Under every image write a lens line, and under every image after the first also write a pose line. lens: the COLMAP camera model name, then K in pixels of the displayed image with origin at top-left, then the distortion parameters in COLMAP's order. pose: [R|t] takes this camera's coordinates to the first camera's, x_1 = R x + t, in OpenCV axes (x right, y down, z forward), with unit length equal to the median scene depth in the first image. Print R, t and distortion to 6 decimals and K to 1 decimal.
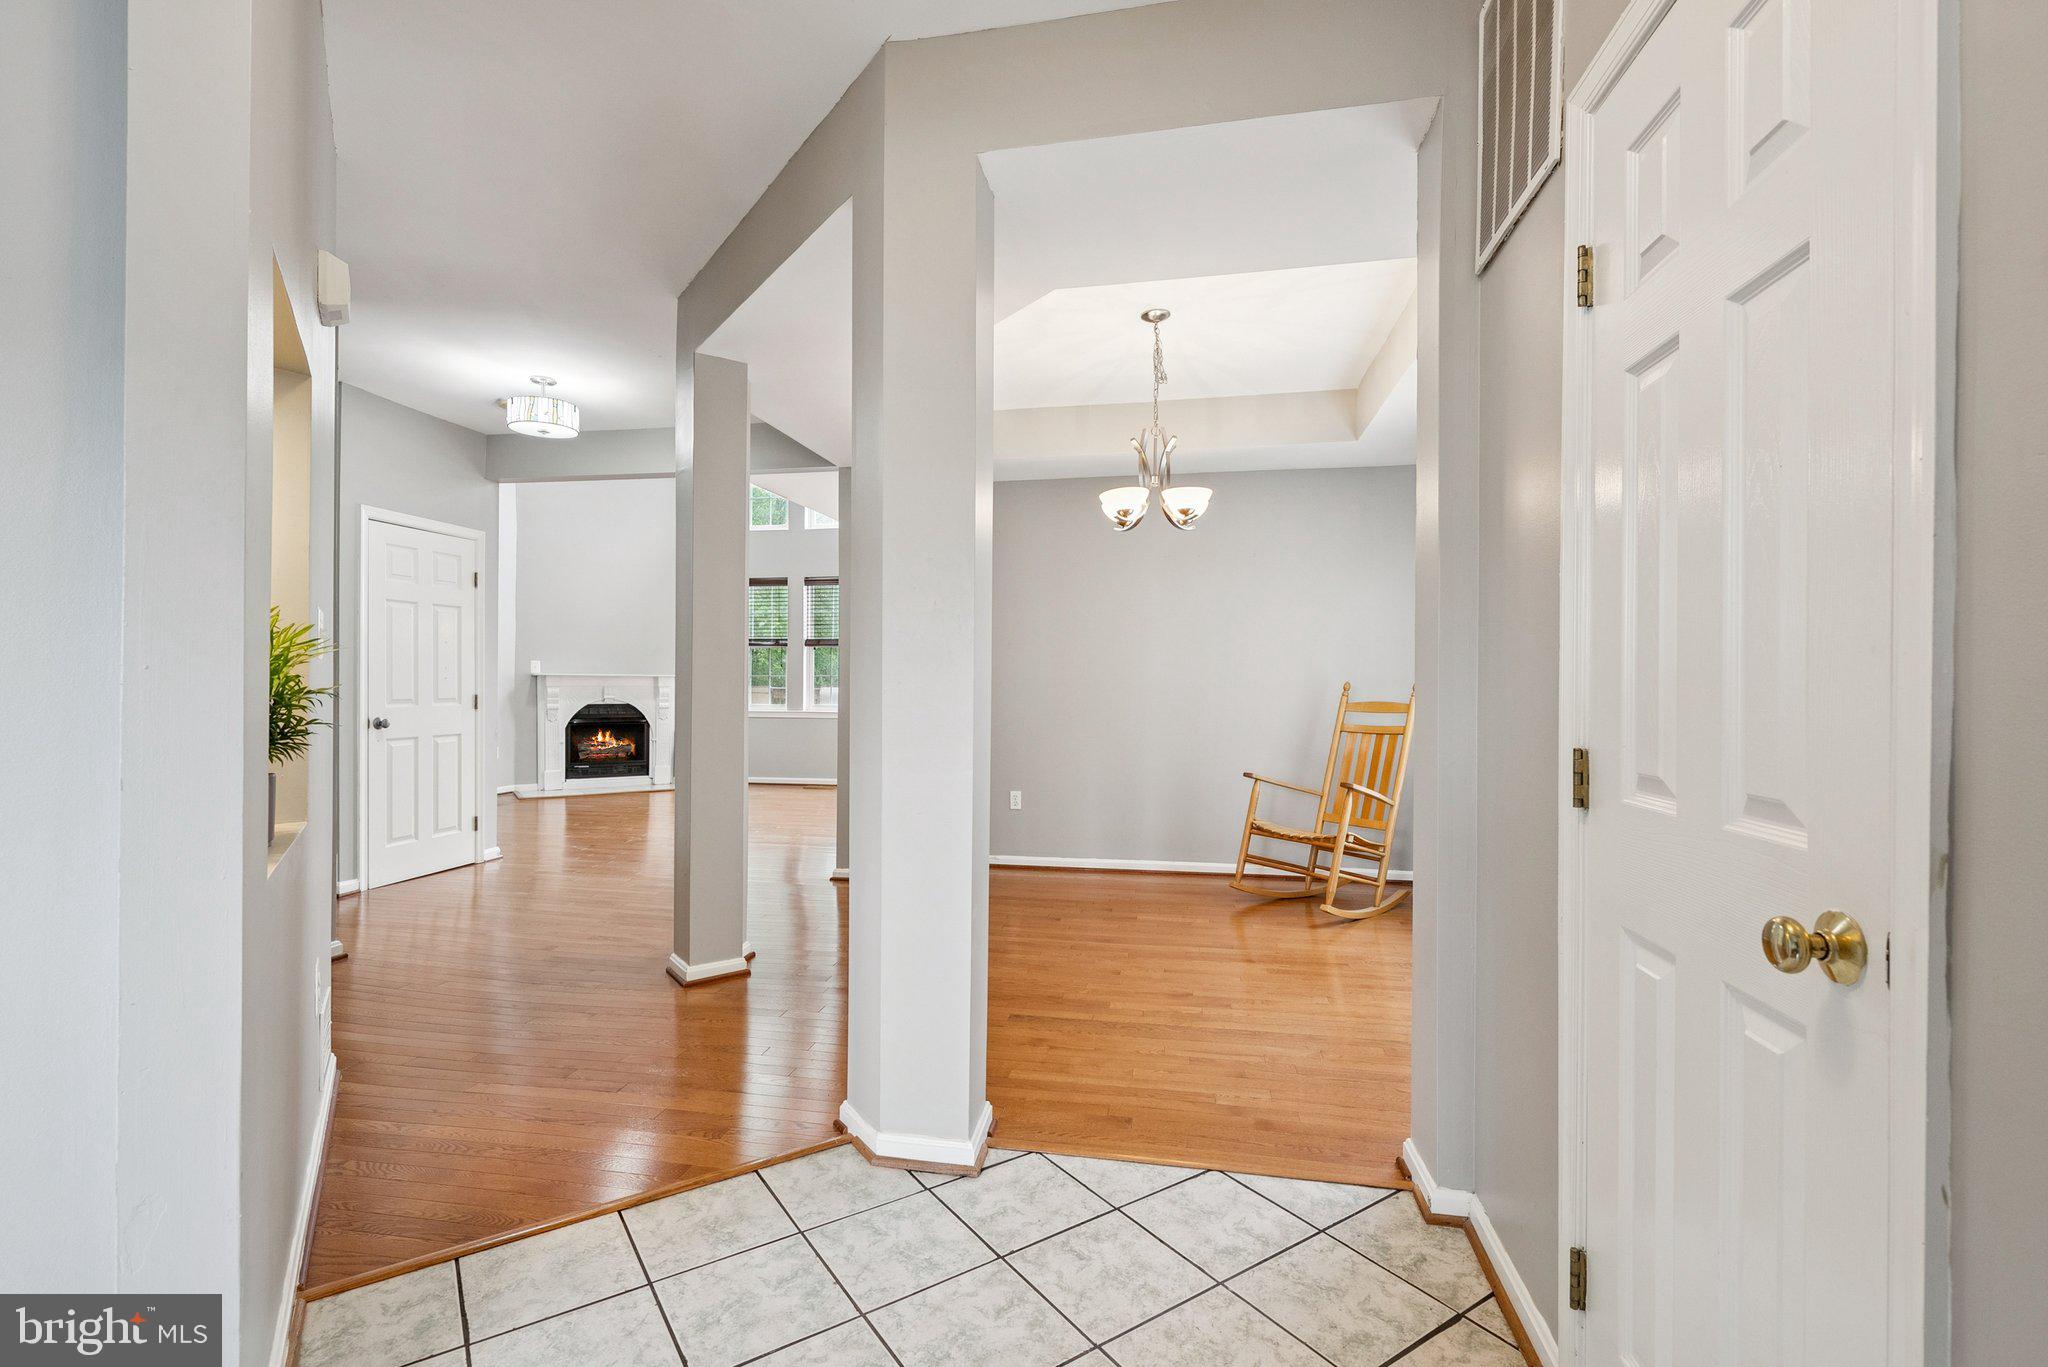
lens RADIAL K [[1003.8, 0, 1024.0], [0, 1003.8, 683.5], [0, 0, 1]] dist [-0.000912, -0.000057]
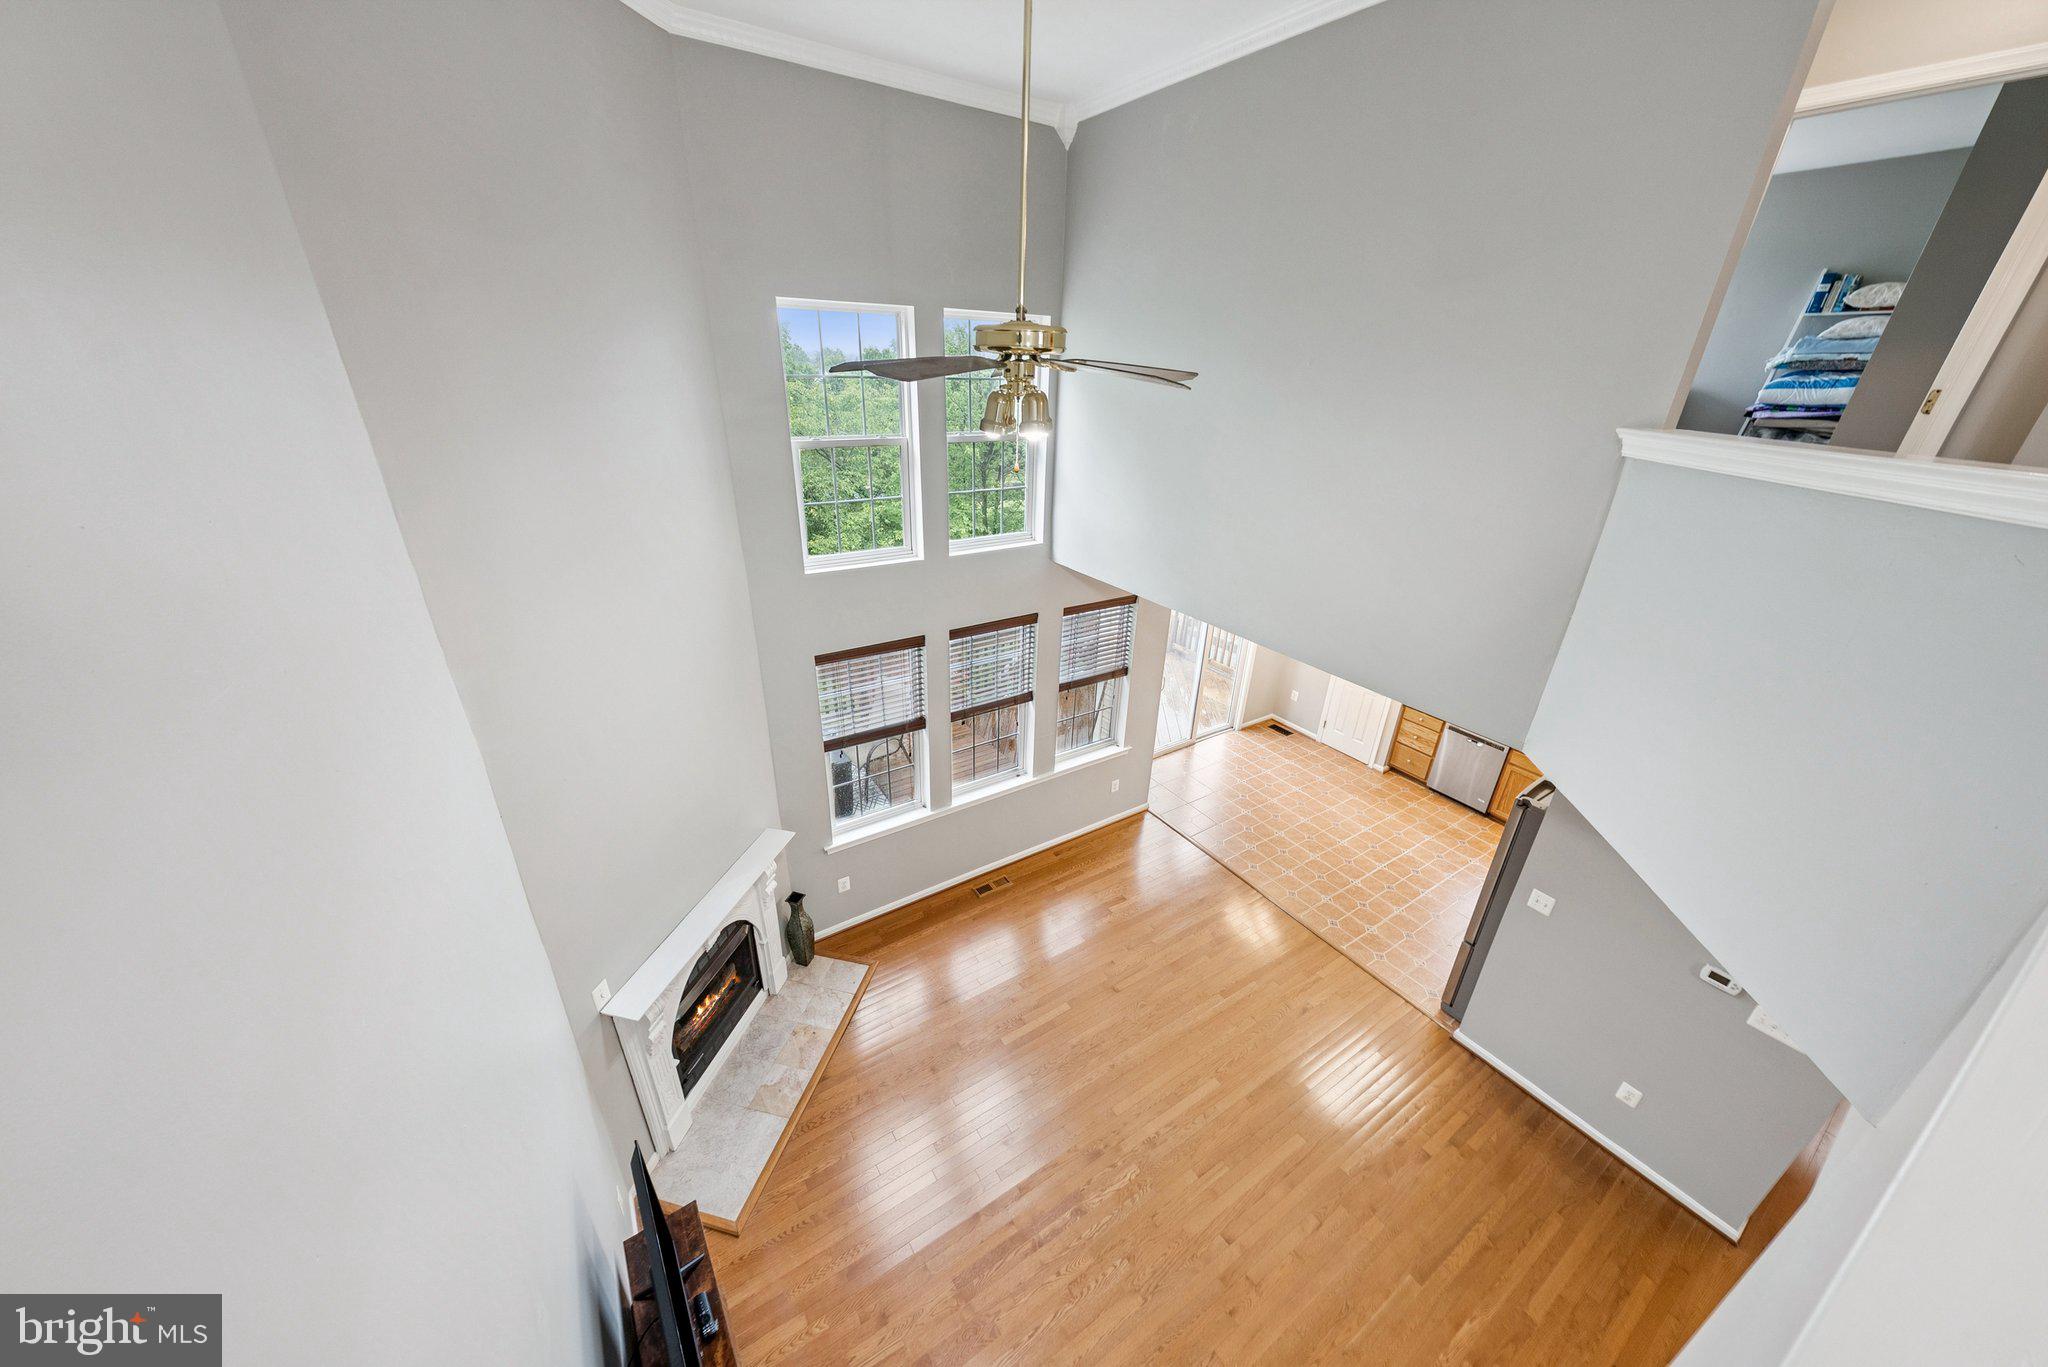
lens RADIAL K [[732.6, 0, 1028.8], [0, 732.6, 661.3], [0, 0, 1]] dist [-0.000099, -0.000008]
pose [[0.721012, -0.270441, 0.637968, -0.495937], [0.003807, 0.922224, 0.386638, -0.273274], [-0.692913, -0.276342, 0.665963, 0.656385]]
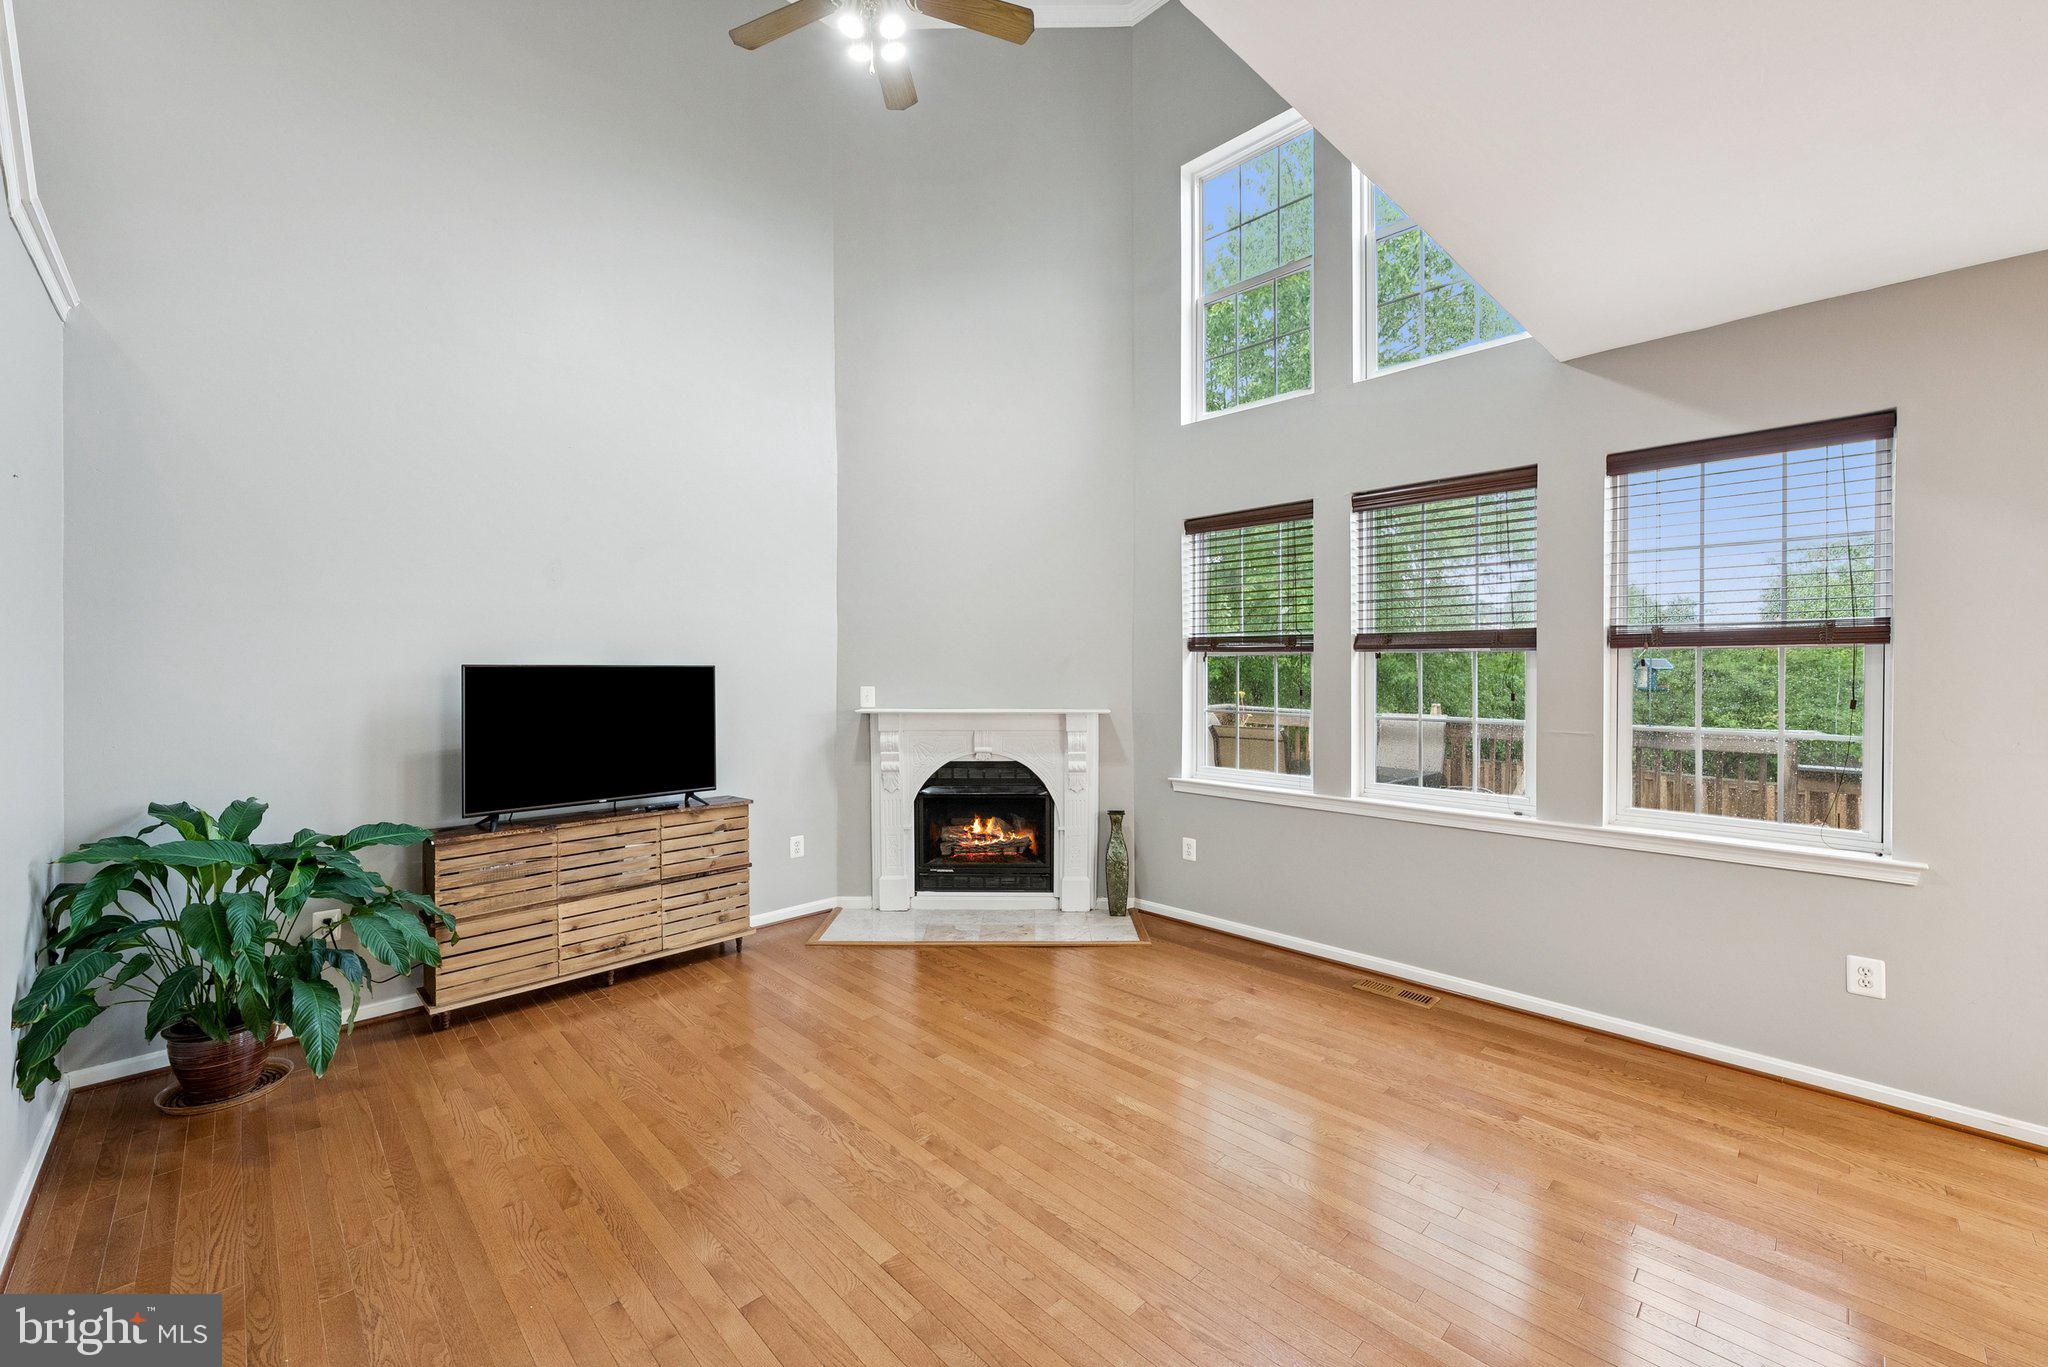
lens RADIAL K [[813.4, 0, 1014.8], [0, 813.4, 674.1], [0, 0, 1]] dist [0.013931, 0.000134]
pose [[0.815167, -0.003176, -0.579218, -0.134881], [0.008464, 0.999944, 0.006429, -0.030961], [0.579165, -0.010143, 0.815148, 0.634294]]
